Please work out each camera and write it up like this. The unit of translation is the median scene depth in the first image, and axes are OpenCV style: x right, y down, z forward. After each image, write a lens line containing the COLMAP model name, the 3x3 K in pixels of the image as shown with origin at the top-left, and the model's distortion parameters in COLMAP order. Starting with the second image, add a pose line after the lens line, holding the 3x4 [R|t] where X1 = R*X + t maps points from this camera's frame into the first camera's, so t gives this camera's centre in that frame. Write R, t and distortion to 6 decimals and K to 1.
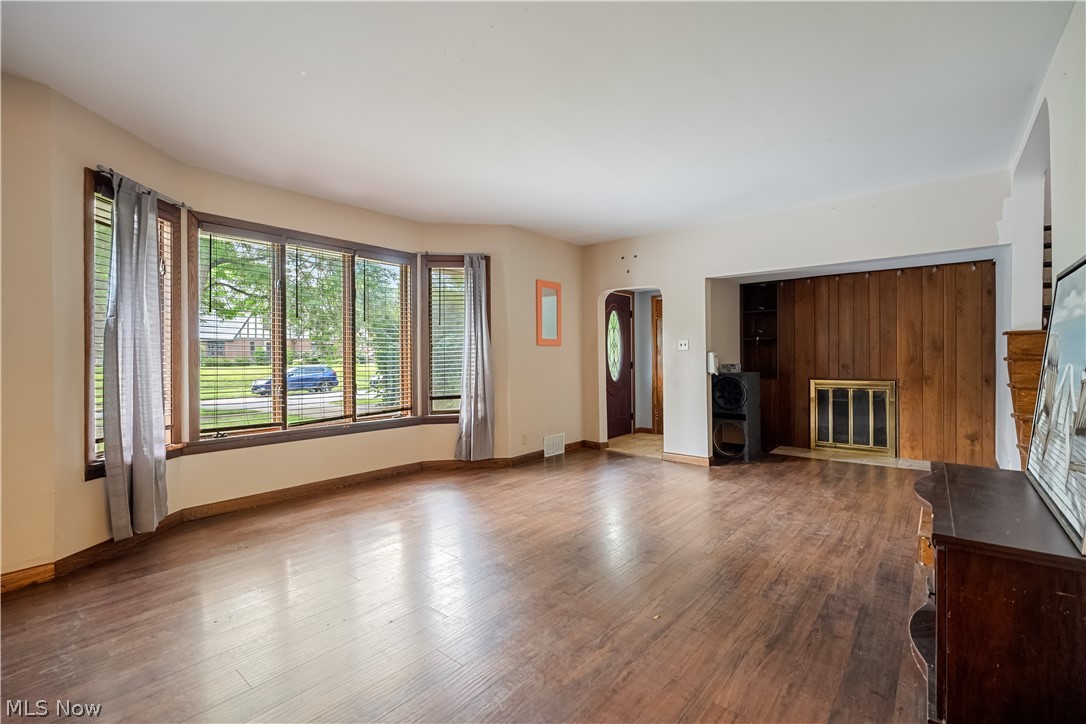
lens RADIAL K [[479.8, 0, 545.1], [0, 479.8, 357.3], [0, 0, 1]] dist [-0.004918, 0.000123]
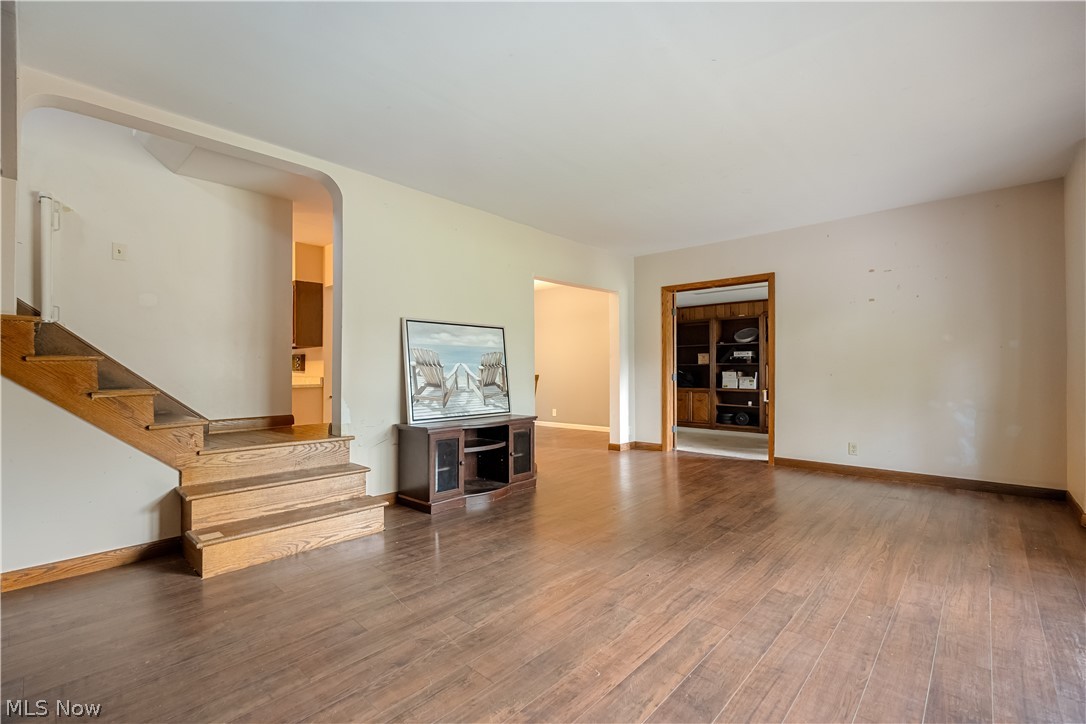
lens RADIAL K [[479.8, 0, 537.5], [0, 479.8, 365.3], [0, 0, 1]] dist [-0.004918, 0.000123]
pose [[-0.998300, 0.009488, 0.057502, 0.241239], [0.008844, 0.999895, -0.011442, 0.025826], [-0.057604, -0.010914, -0.998280, 1.622142]]
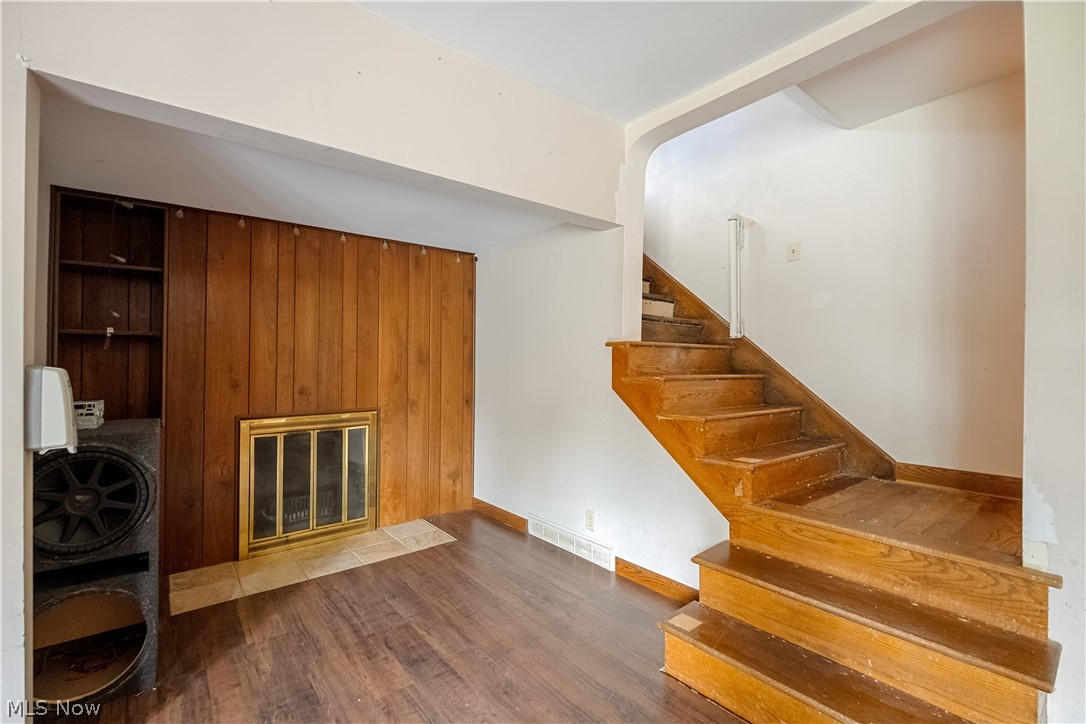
lens RADIAL K [[479.8, 0, 541.8], [0, 479.8, 356.8], [0, 0, 1]] dist [-0.004918, 0.000123]
pose [[0.198941, 0.017112, 0.979862, 0.211819], [0.001227, 0.999842, -0.017710, -0.017822], [-0.980011, 0.004725, 0.198889, 0.991769]]
